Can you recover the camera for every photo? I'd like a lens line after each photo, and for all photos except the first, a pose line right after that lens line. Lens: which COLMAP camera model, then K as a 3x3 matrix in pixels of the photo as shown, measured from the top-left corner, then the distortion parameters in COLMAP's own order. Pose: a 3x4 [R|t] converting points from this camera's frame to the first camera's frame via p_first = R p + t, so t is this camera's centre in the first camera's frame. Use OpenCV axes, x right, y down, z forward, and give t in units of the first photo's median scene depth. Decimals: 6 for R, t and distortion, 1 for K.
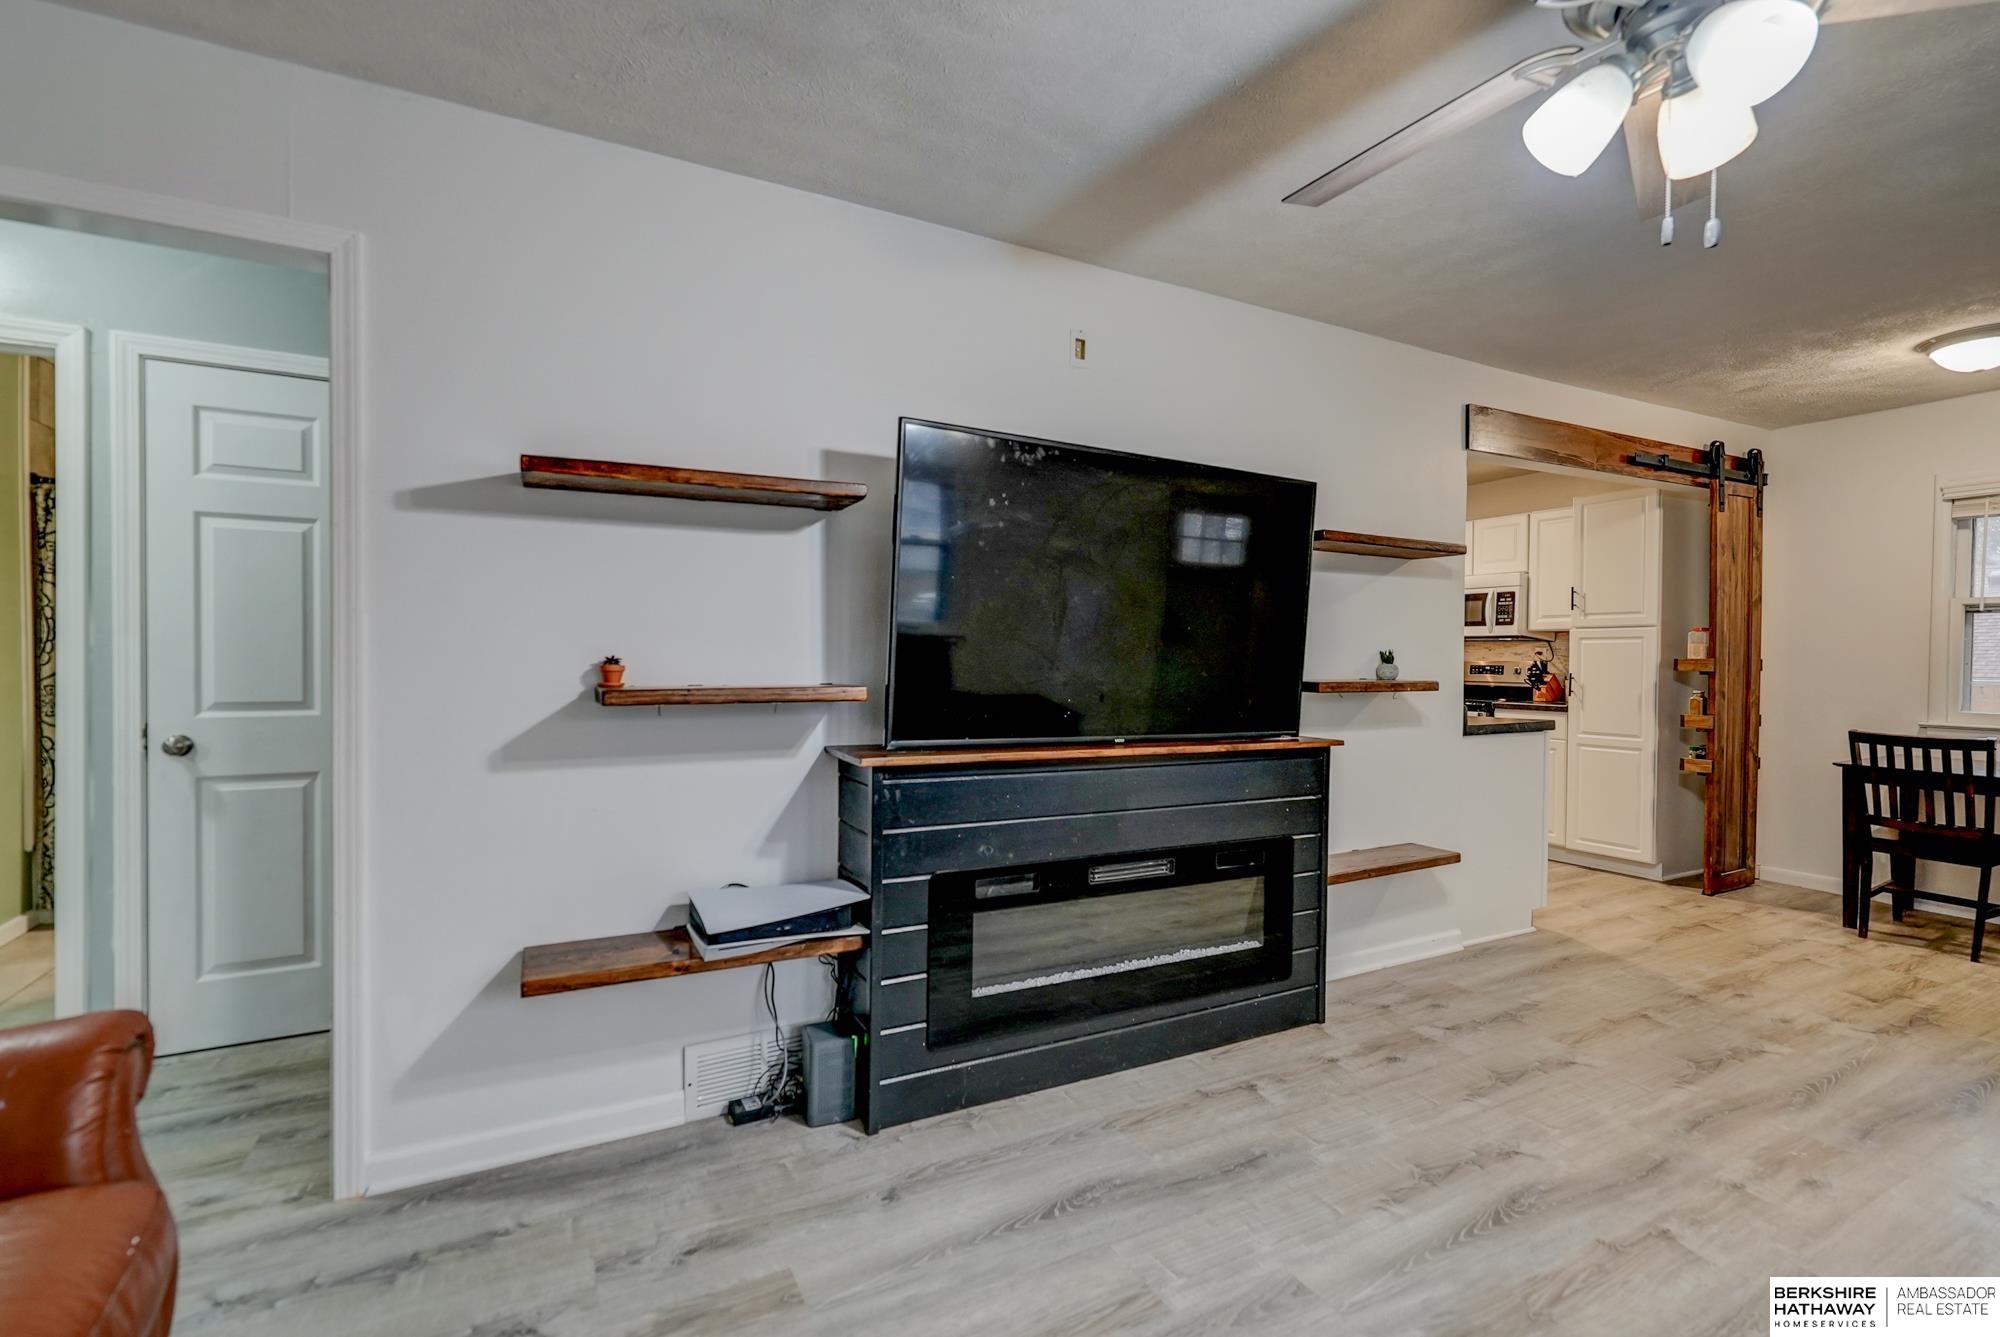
lens RADIAL K [[896.9, 0, 1005.6], [0, 896.9, 670.6], [0, 0, 1]] dist [0.000039, -0.000253]
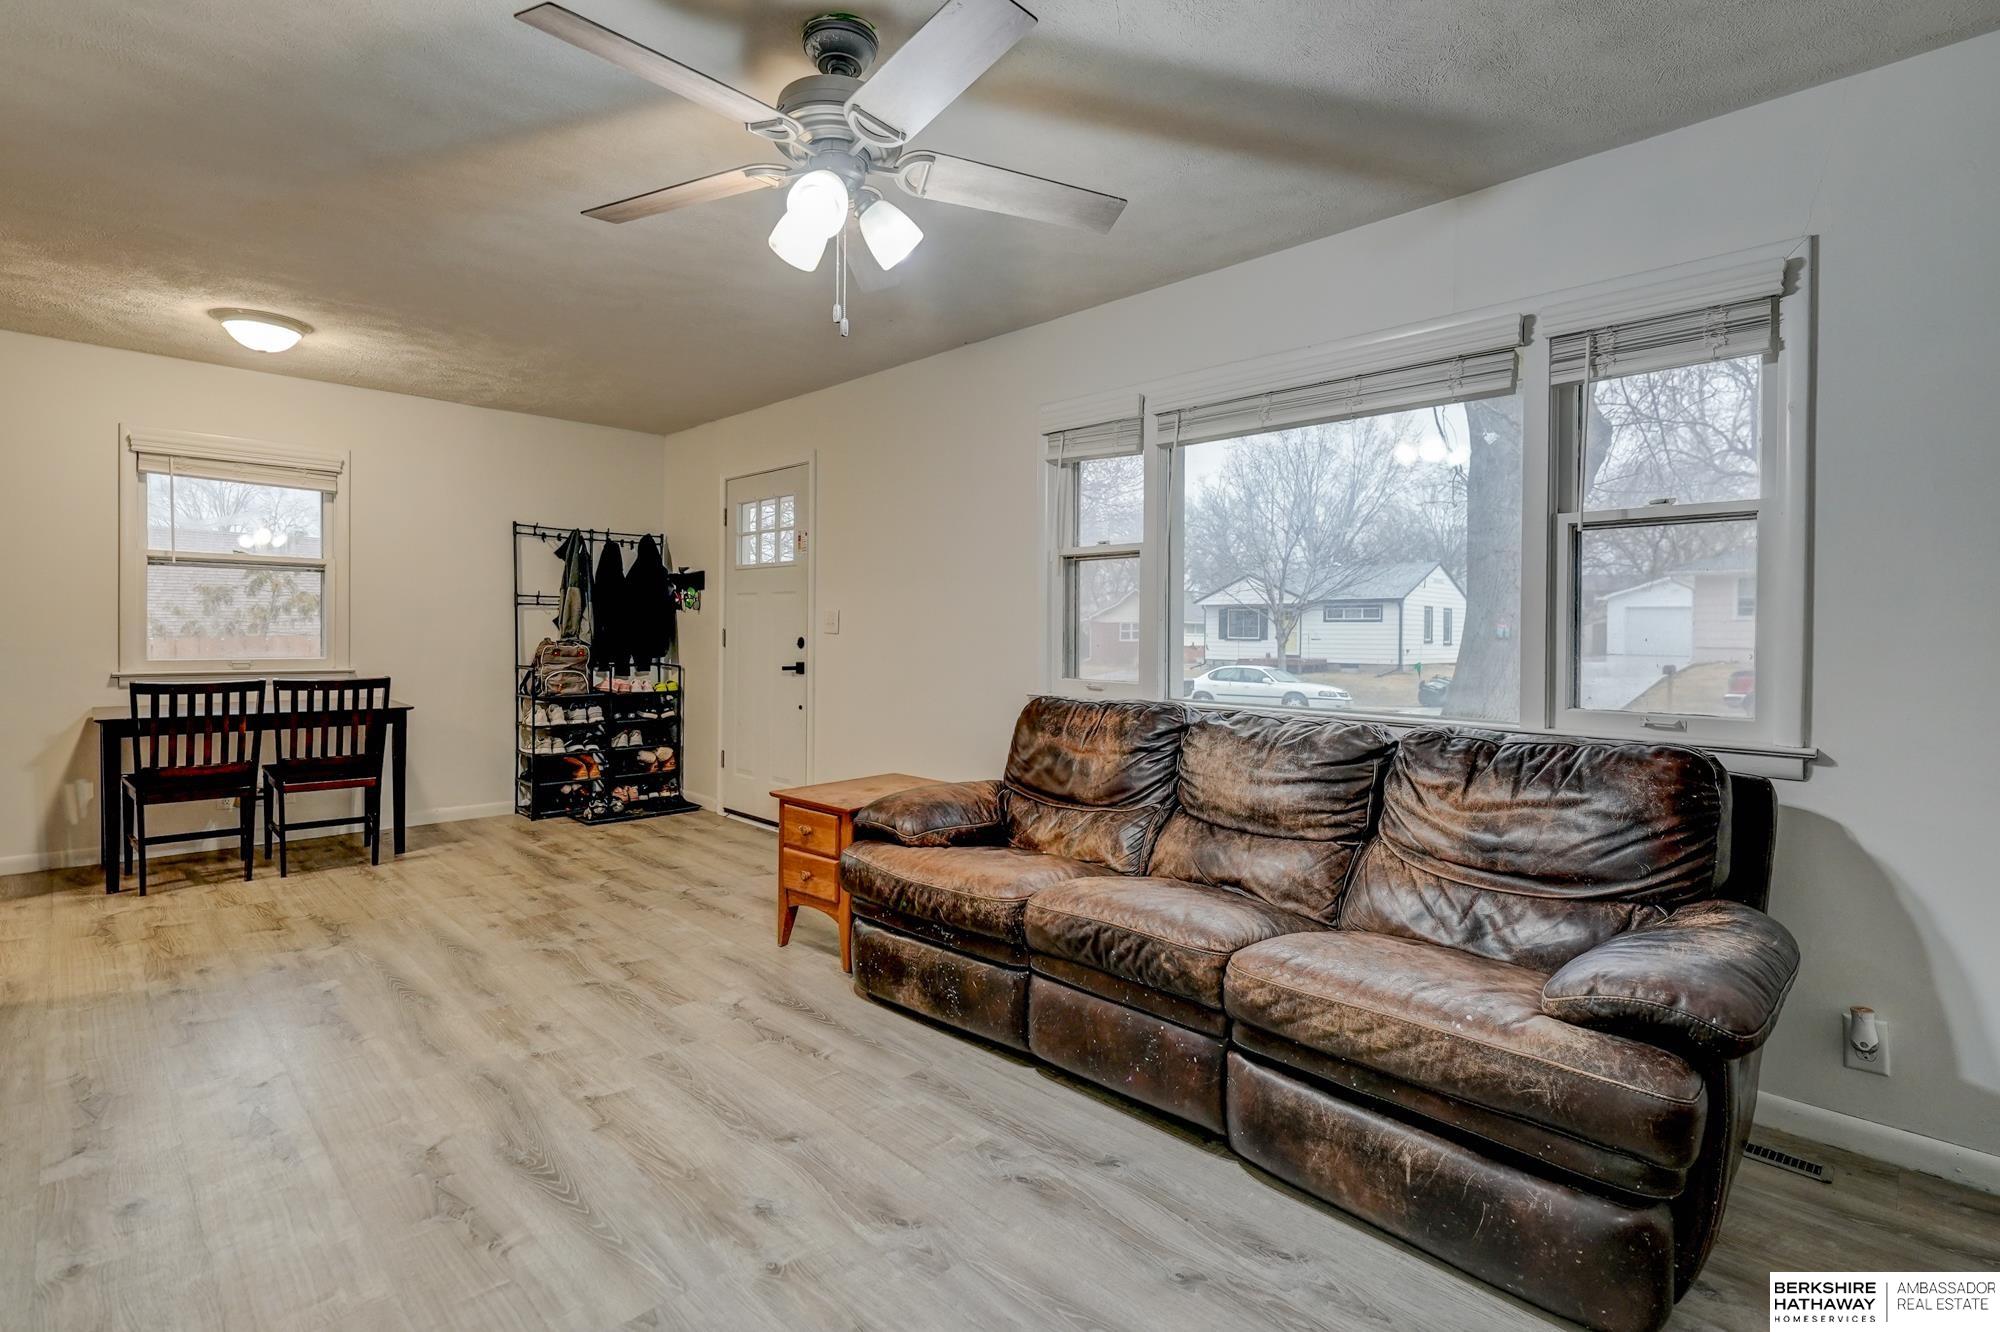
lens RADIAL K [[936.1, 0, 1008.1], [0, 936.1, 645.4], [0, 0, 1]] dist [0.002393, 0.000821]
pose [[-0.297991, -0.025295, 0.954233, -0.366253], [0.003931, 0.999608, 0.027725, 0.004891], [-0.954560, 0.012013, -0.297775, 0.535659]]
